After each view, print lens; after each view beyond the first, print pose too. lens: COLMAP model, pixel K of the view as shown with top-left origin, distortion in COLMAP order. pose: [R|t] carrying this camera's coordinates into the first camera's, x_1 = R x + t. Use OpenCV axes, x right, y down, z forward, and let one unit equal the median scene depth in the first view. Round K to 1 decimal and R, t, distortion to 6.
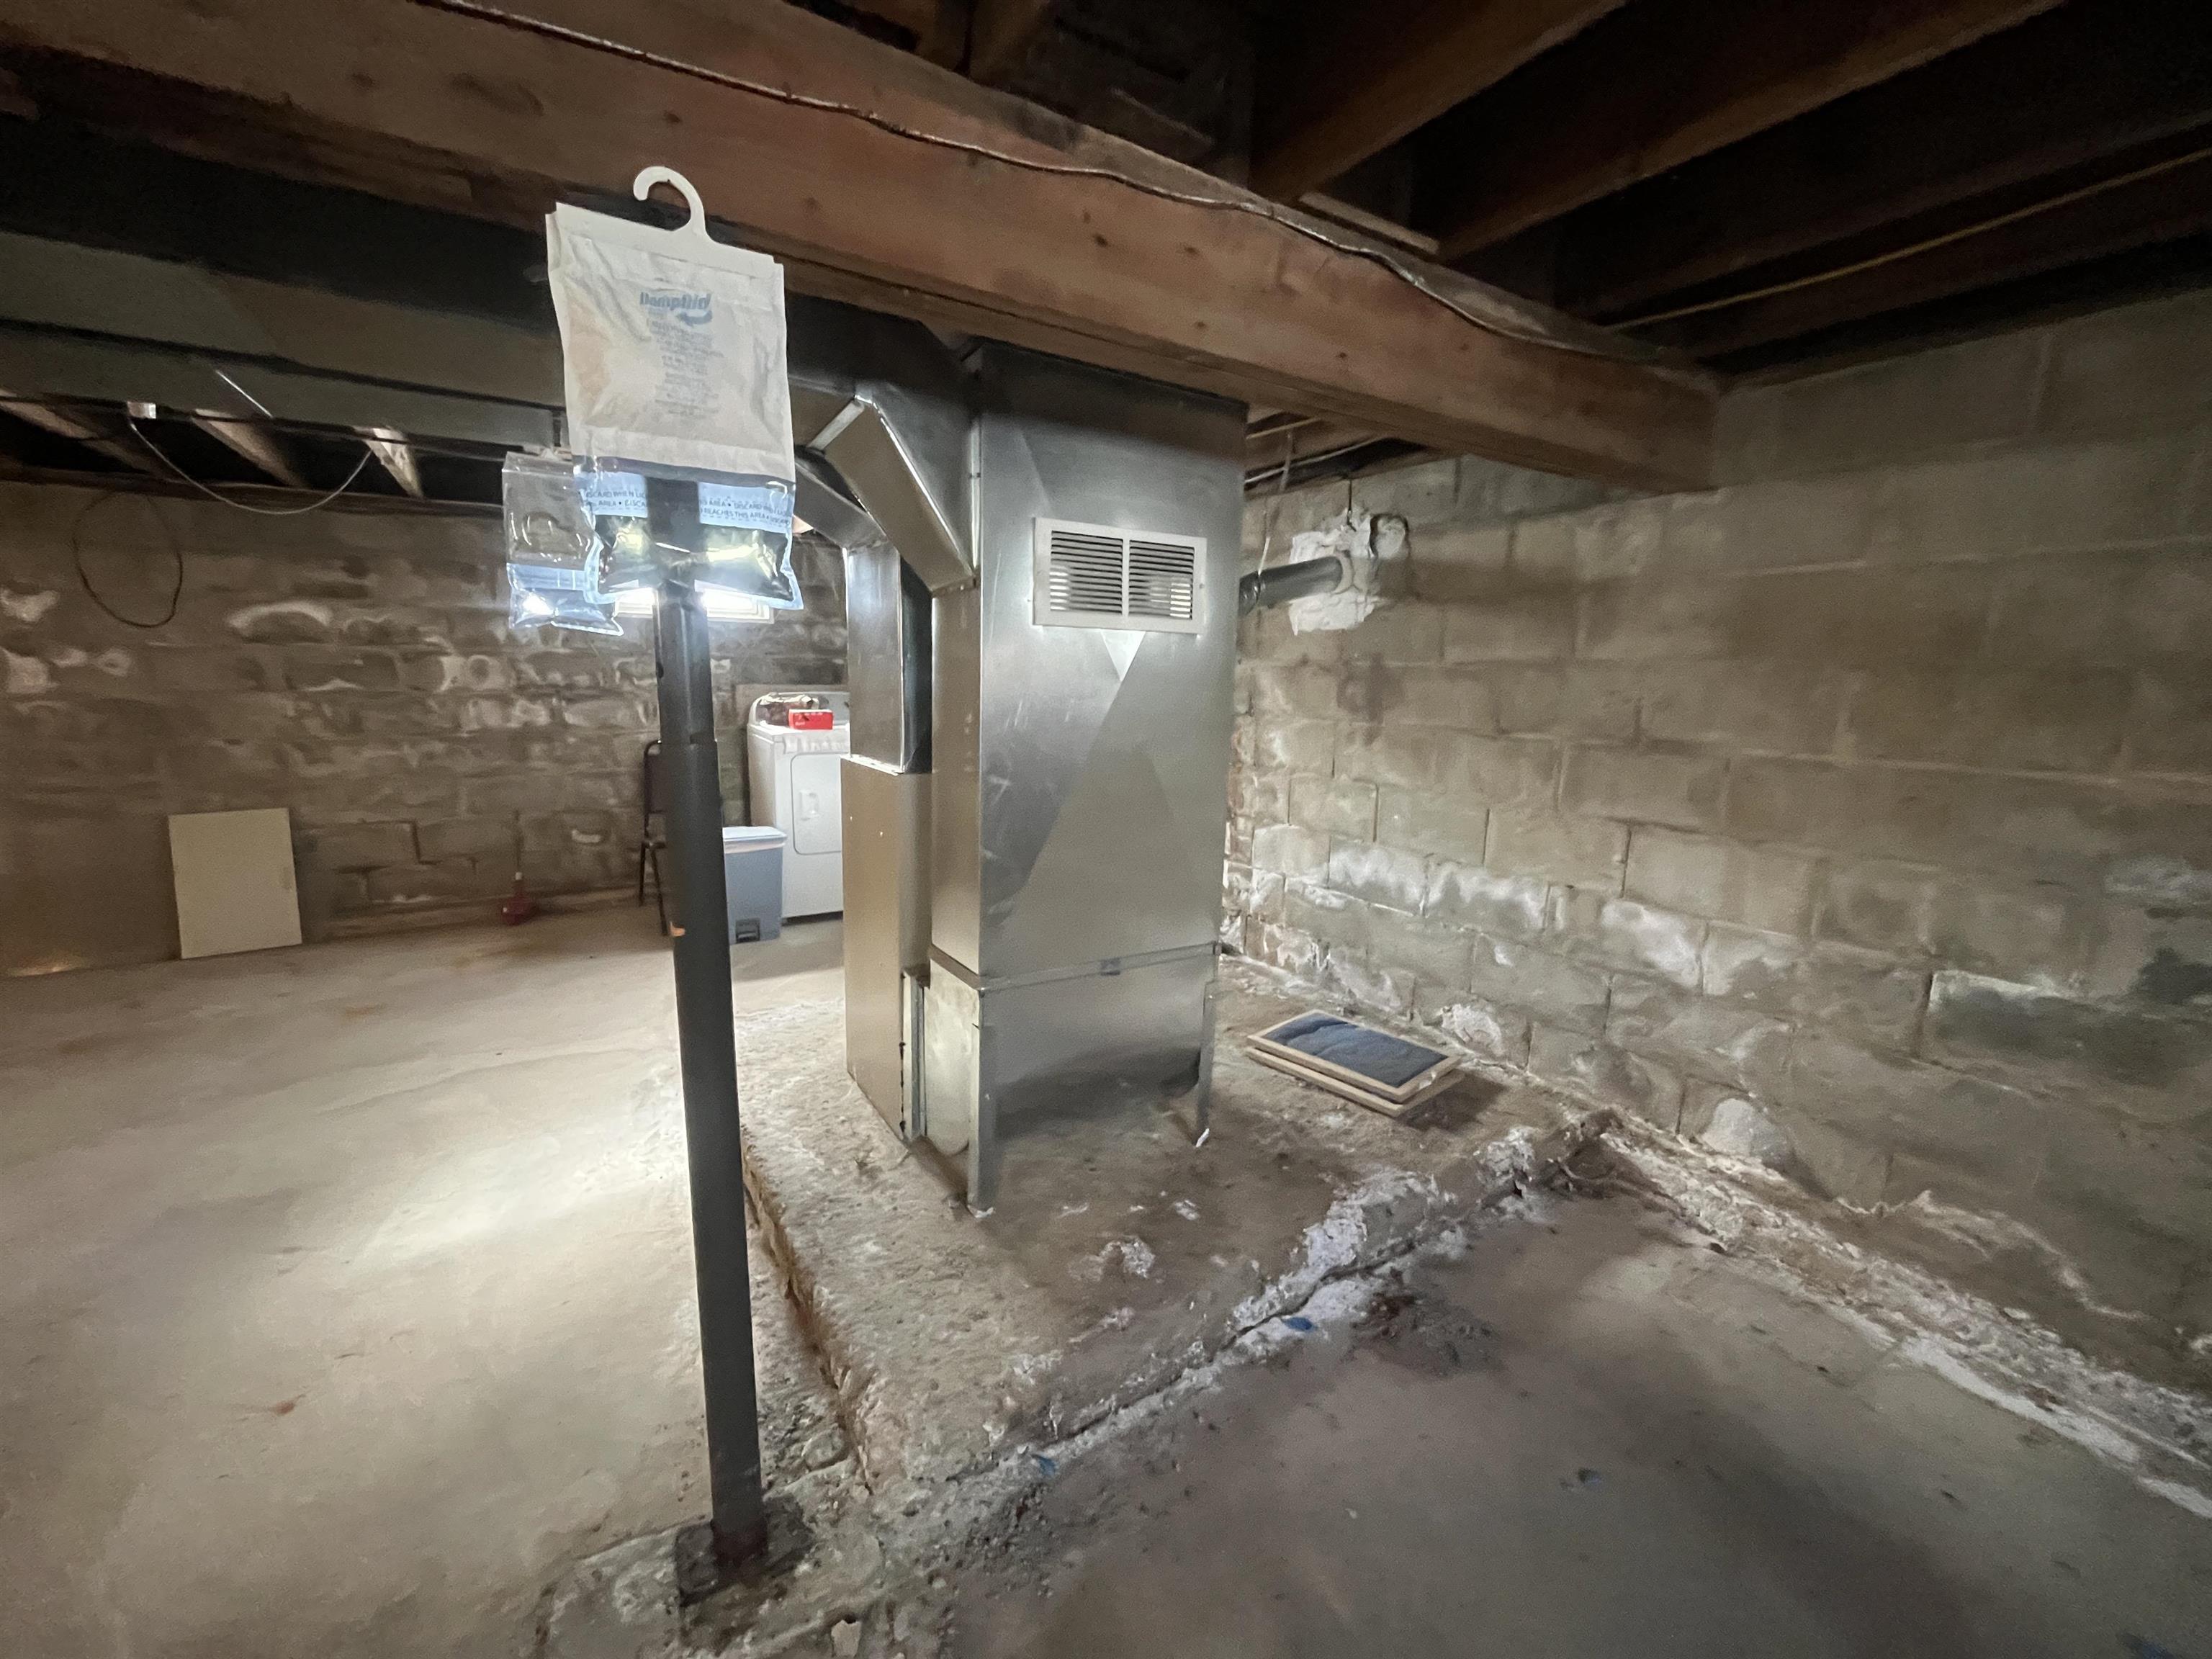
lens RADIAL K [[887.4, 0, 1106.0], [0, 887.4, 829.5], [0, 0, 1]] dist [-0.000405, -0.000081]
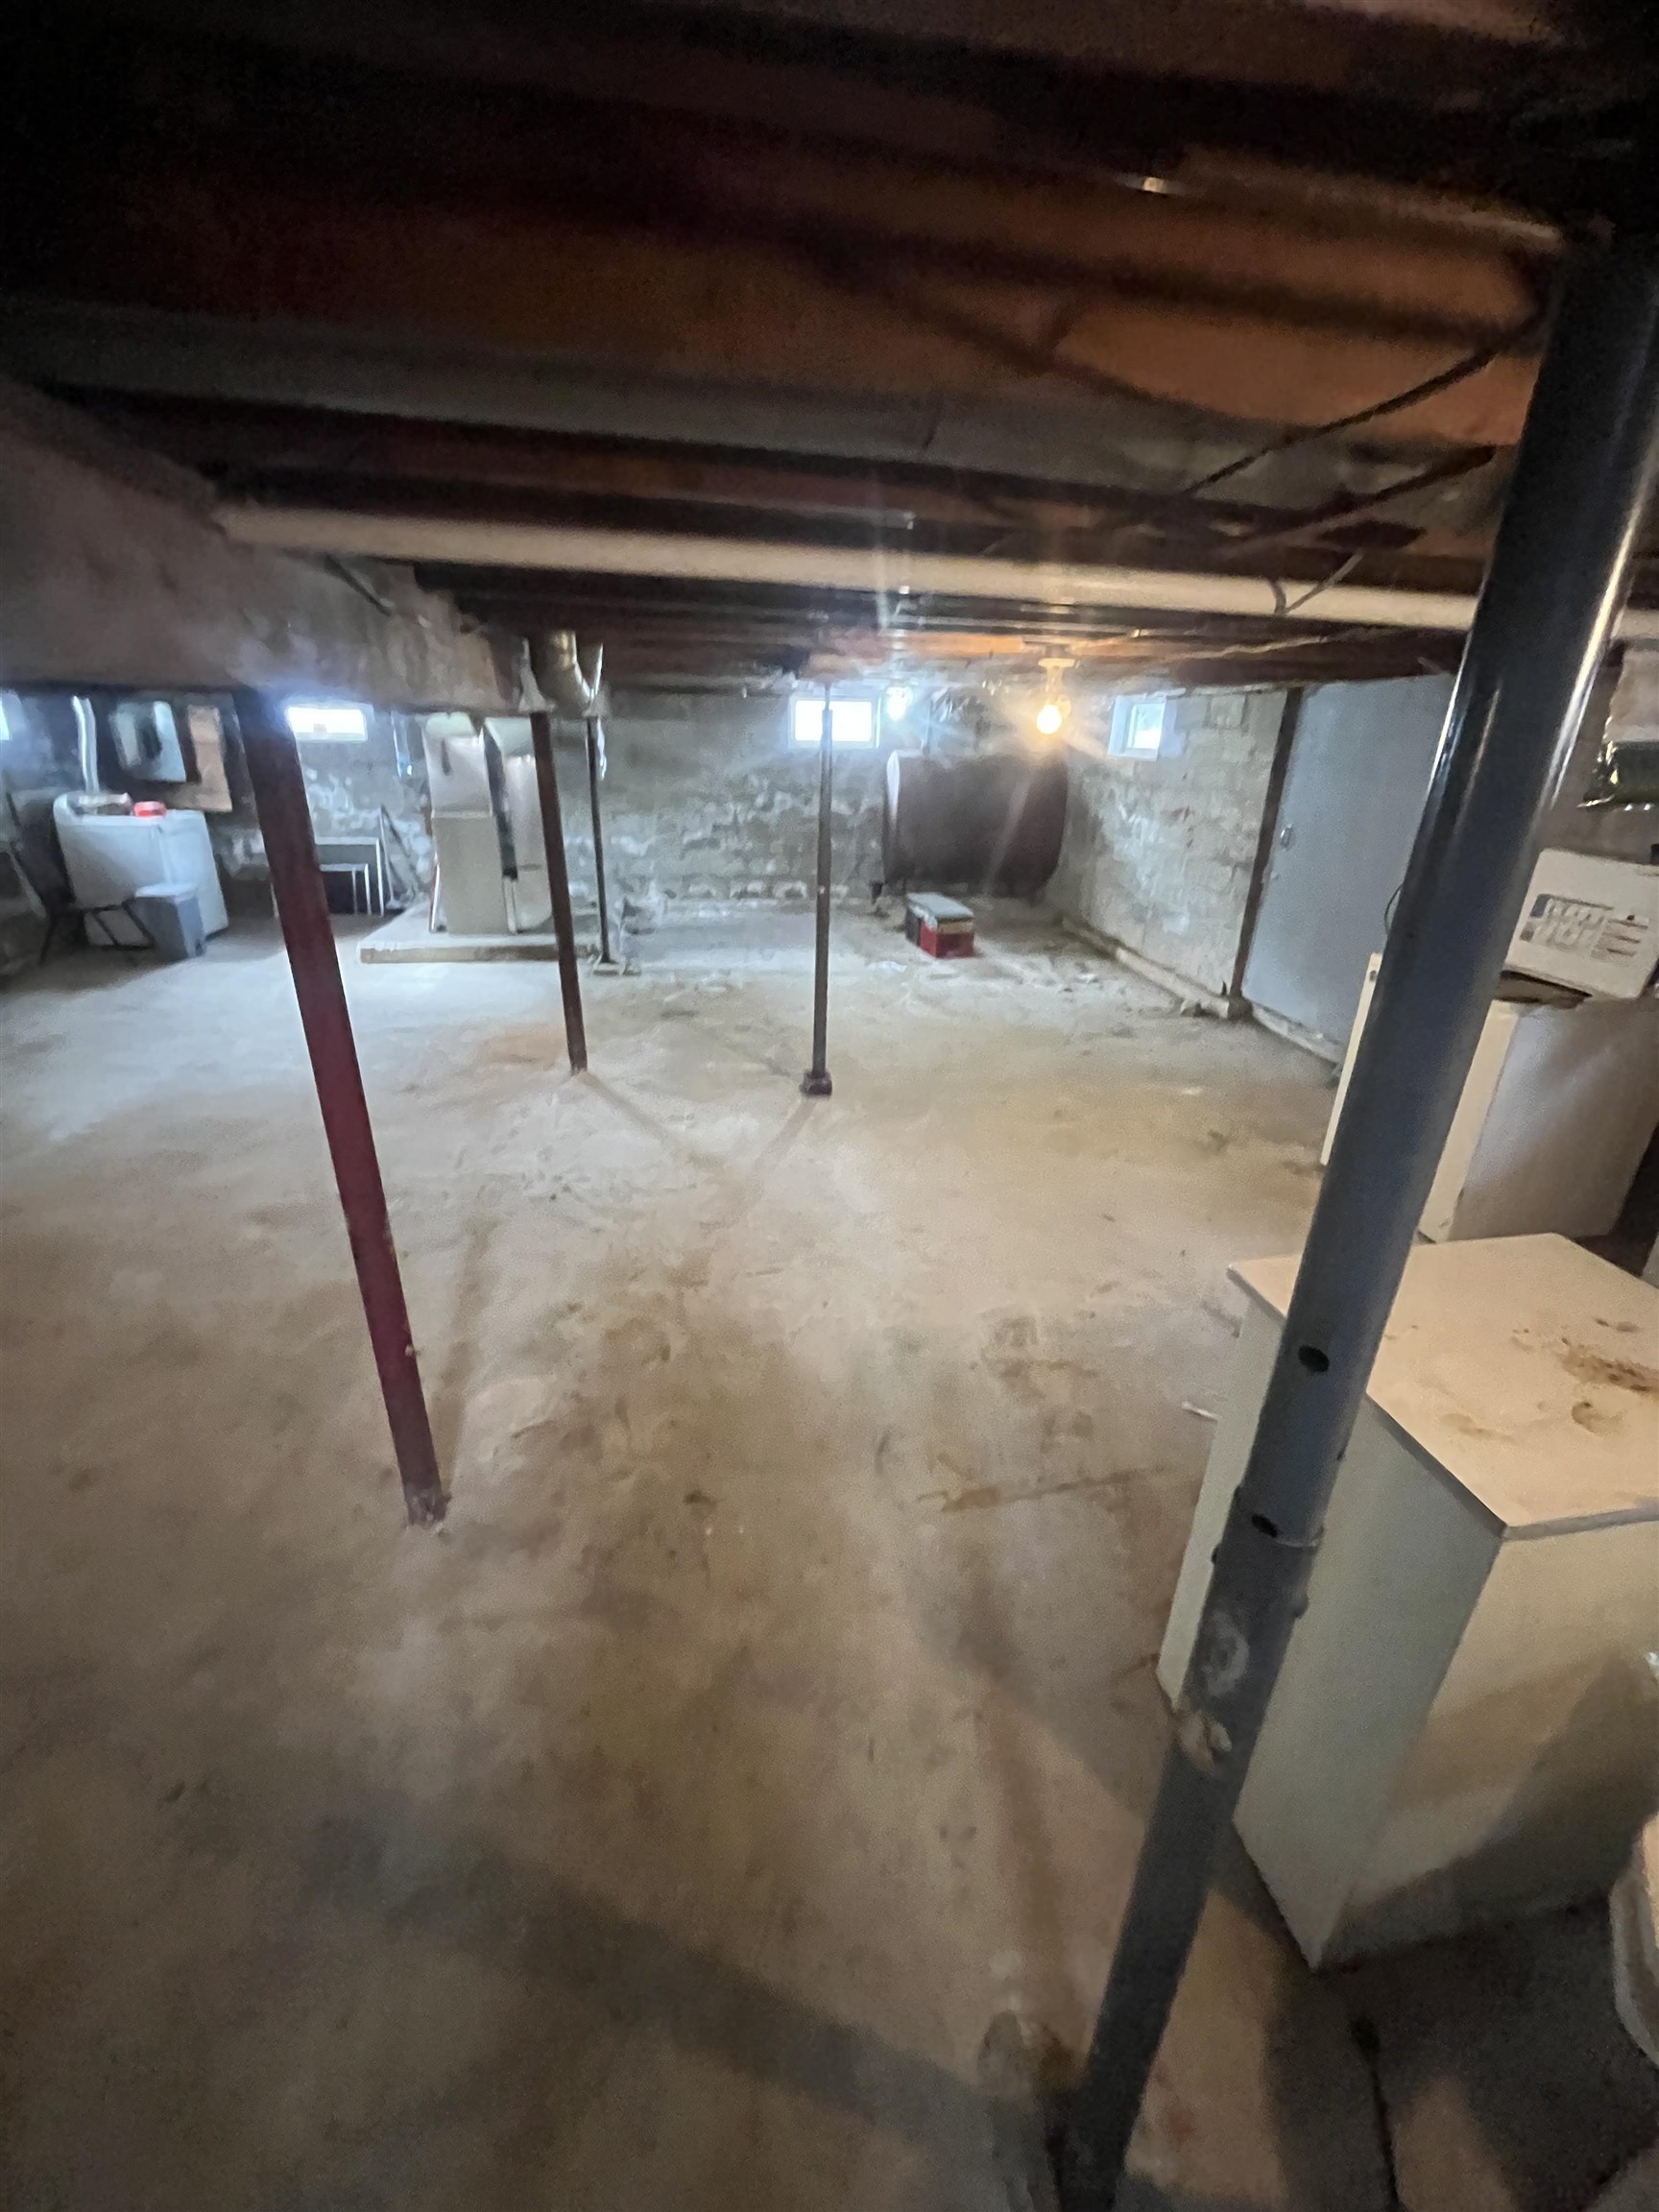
lens RADIAL K [[887.4, 0, 829.5], [0, 887.4, 1106.0], [0, 0, 1]] dist [-0.000405, -0.000081]
pose [[0.365591, -0.369529, 0.854278, -2.799637], [0.144072, 0.929218, 0.340289, 0.000599], [-0.919558, -0.001329, 0.392953, -1.312503]]
